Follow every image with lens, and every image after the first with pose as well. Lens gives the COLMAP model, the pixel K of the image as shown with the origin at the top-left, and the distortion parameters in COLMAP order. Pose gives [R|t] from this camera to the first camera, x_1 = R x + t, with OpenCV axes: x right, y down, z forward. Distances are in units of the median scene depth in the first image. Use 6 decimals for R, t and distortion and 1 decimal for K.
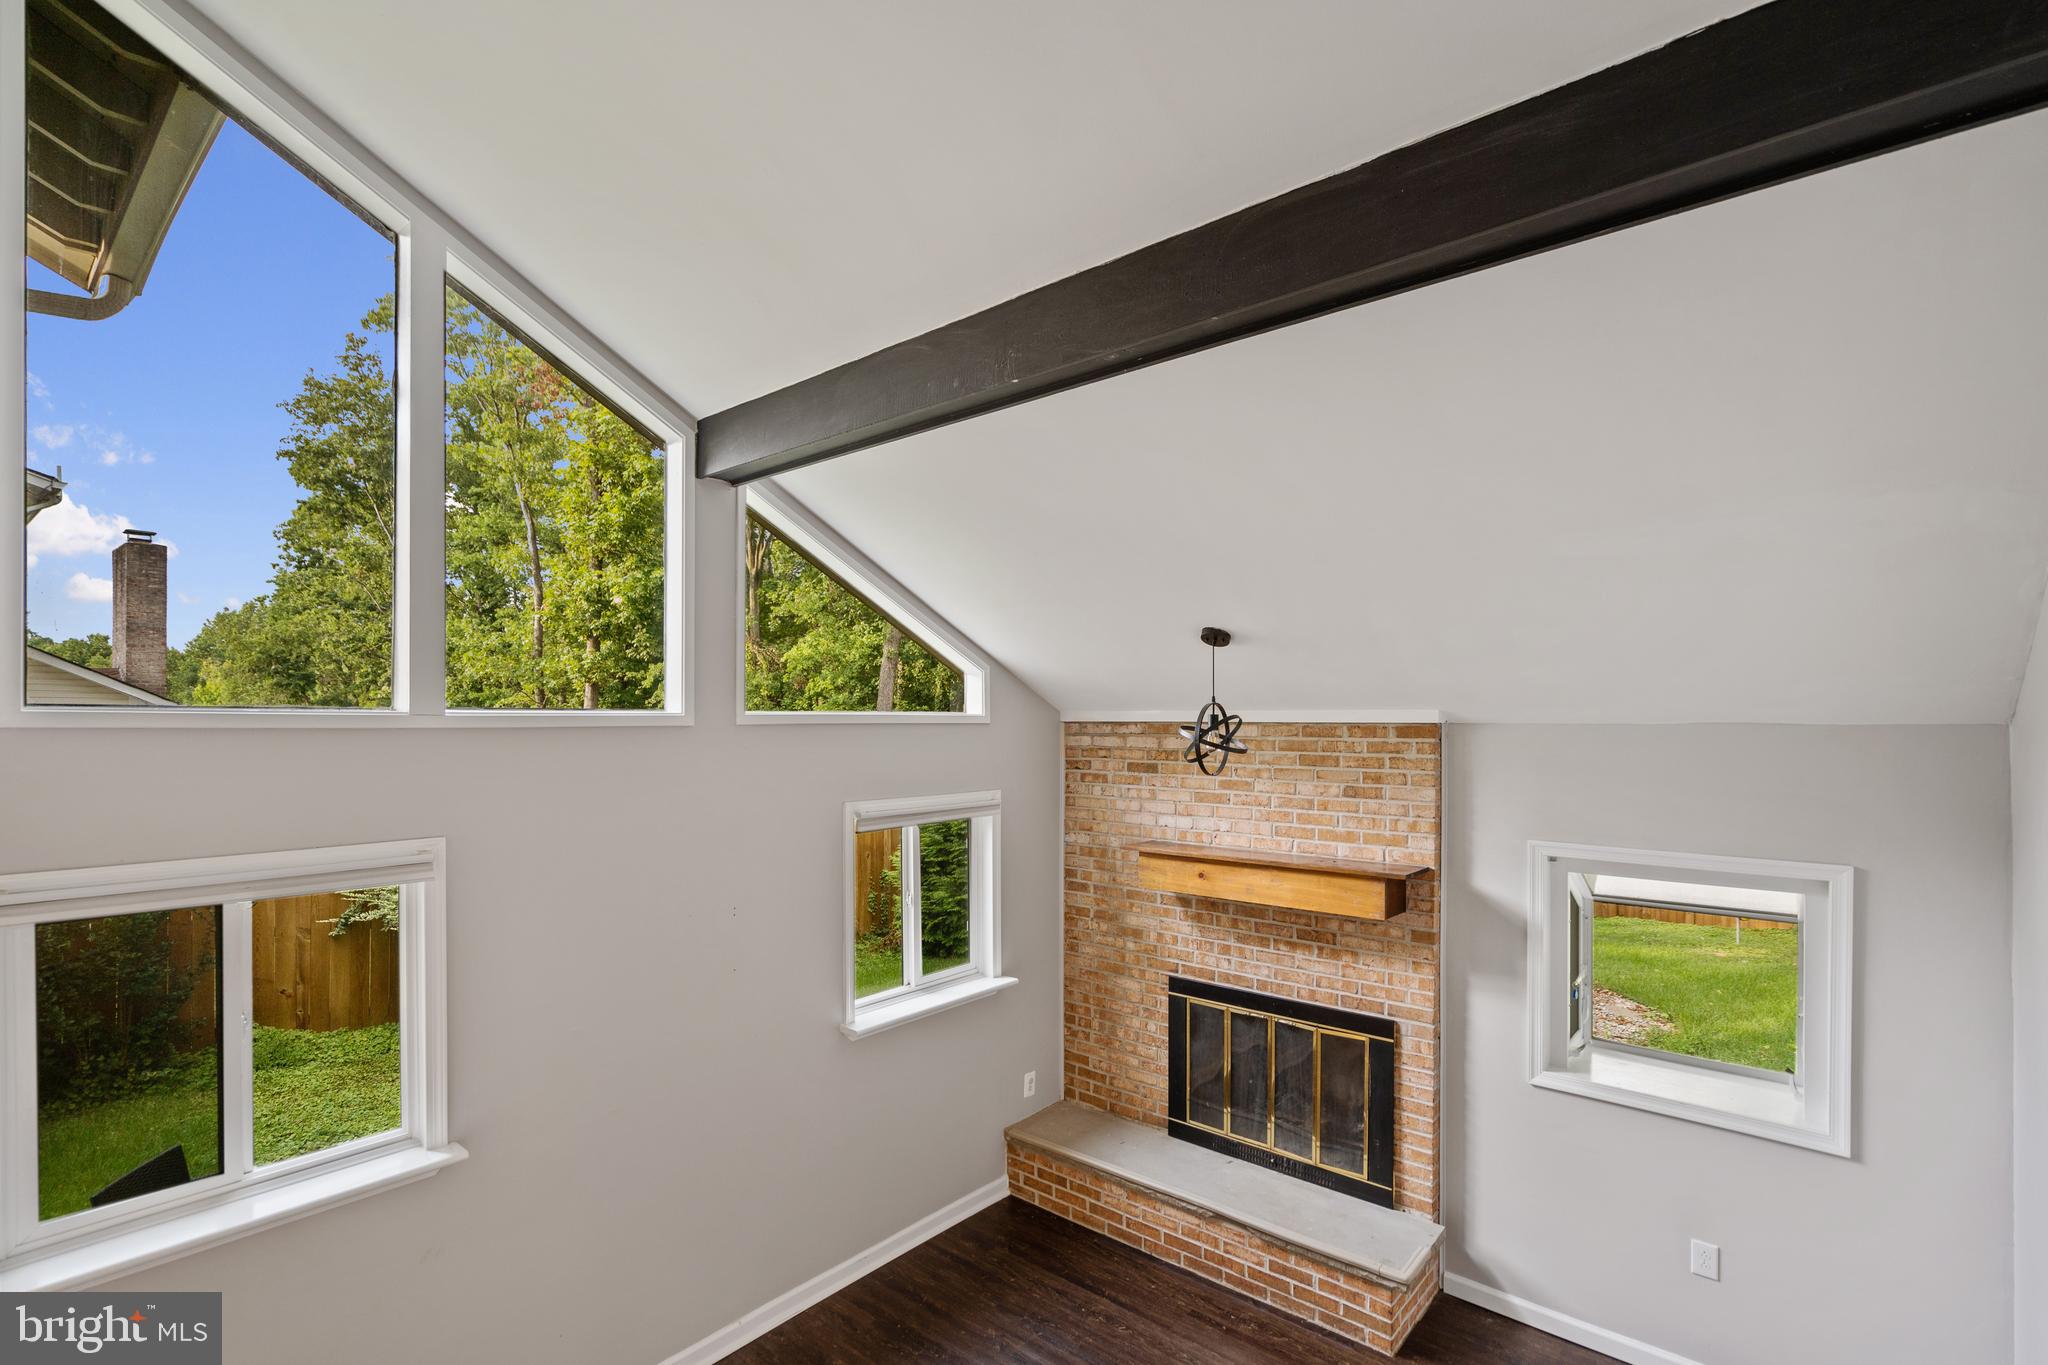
lens RADIAL K [[950.1, 0, 1005.4], [0, 950.1, 723.3], [0, 0, 1]] dist [-0.009733, 0.001746]
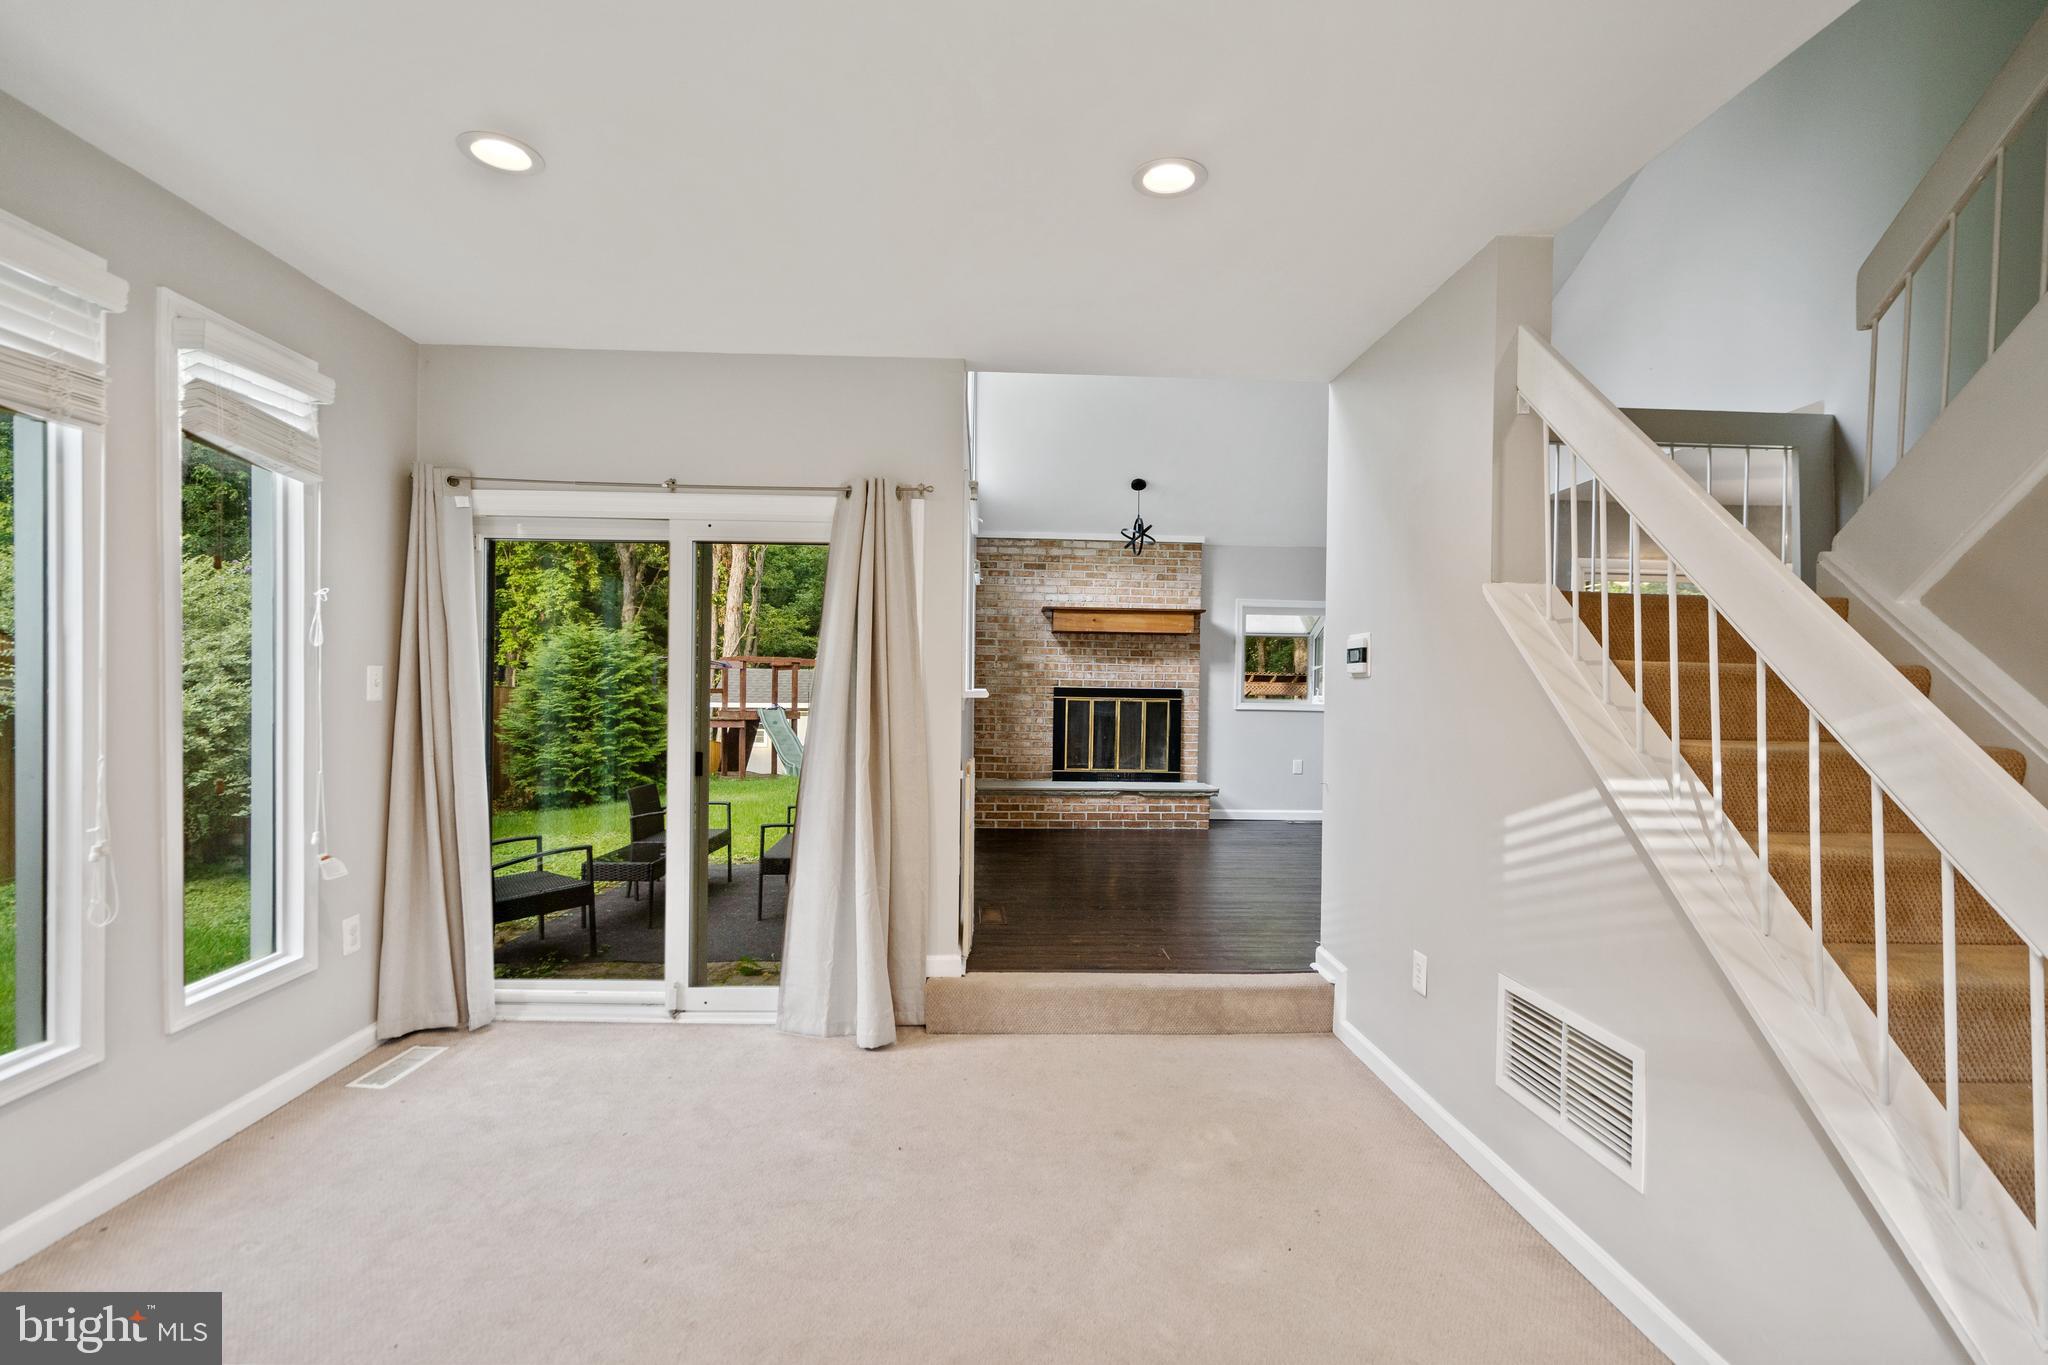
lens RADIAL K [[950.1, 0, 1024.7], [0, 950.1, 695.2], [0, 0, 1]] dist [-0.009733, 0.001746]
pose [[0.719075, 0.009312, 0.694870, -1.100621], [-0.012571, 0.999921, -0.000391, 0.293534], [-0.694819, -0.008454, 0.719135, -0.202882]]
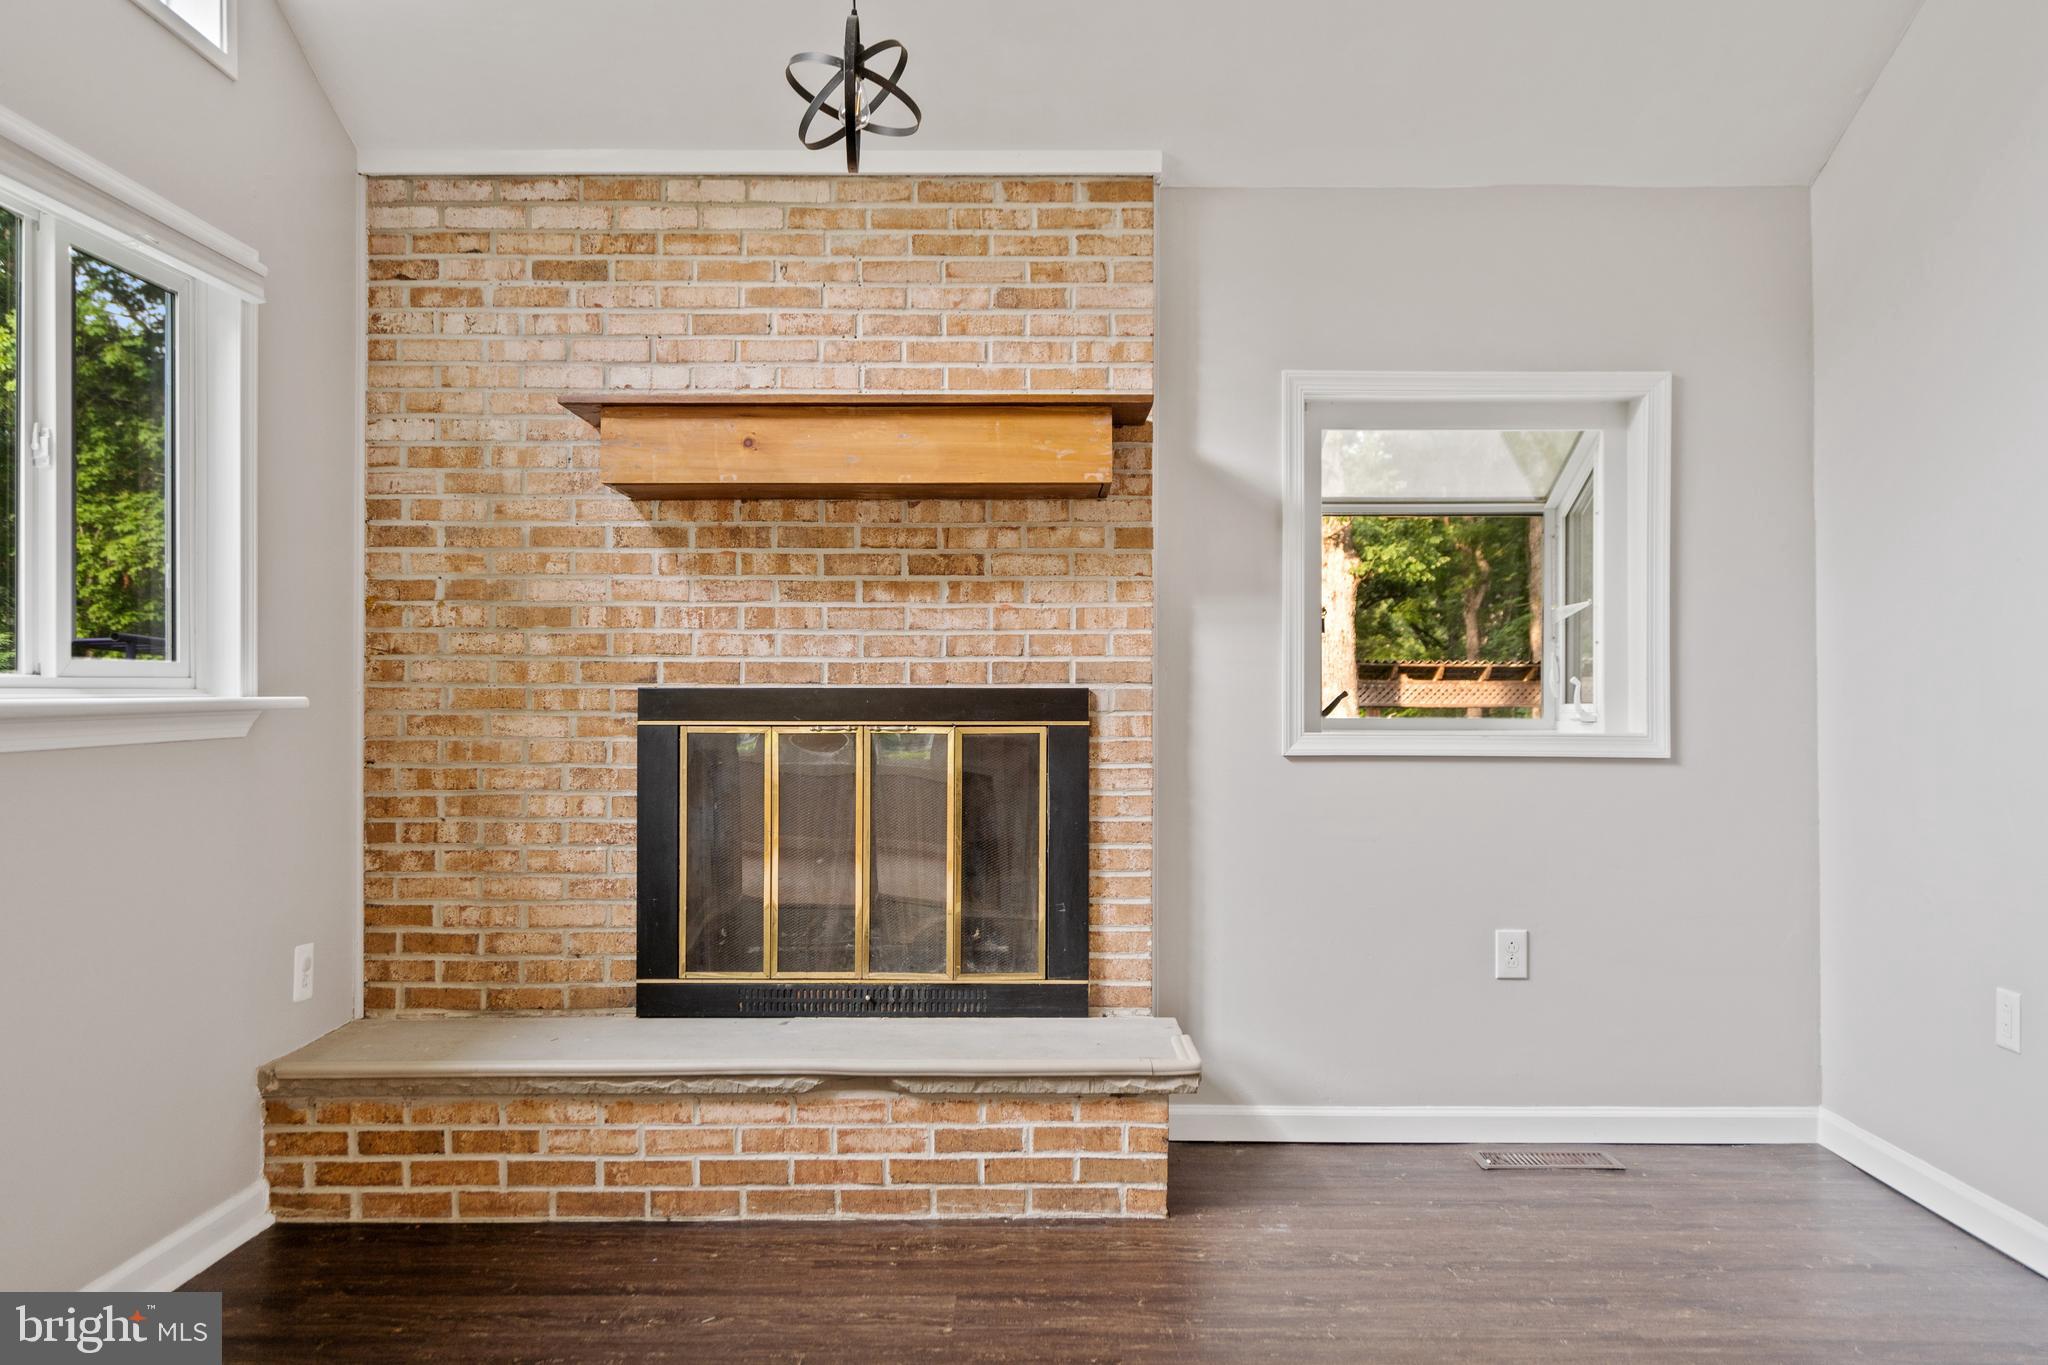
lens RADIAL K [[1518.8, 0, 1024.0], [0, 1518.8, 693.2], [0, 0, 1]] dist [0.003772, -0.001446]
pose [[0.751280, 0.006596, 0.659950, -0.203217], [0.001970, 0.999923, -0.012237, 0.290168], [-0.659980, 0.010493, 0.751210, 0.293172]]
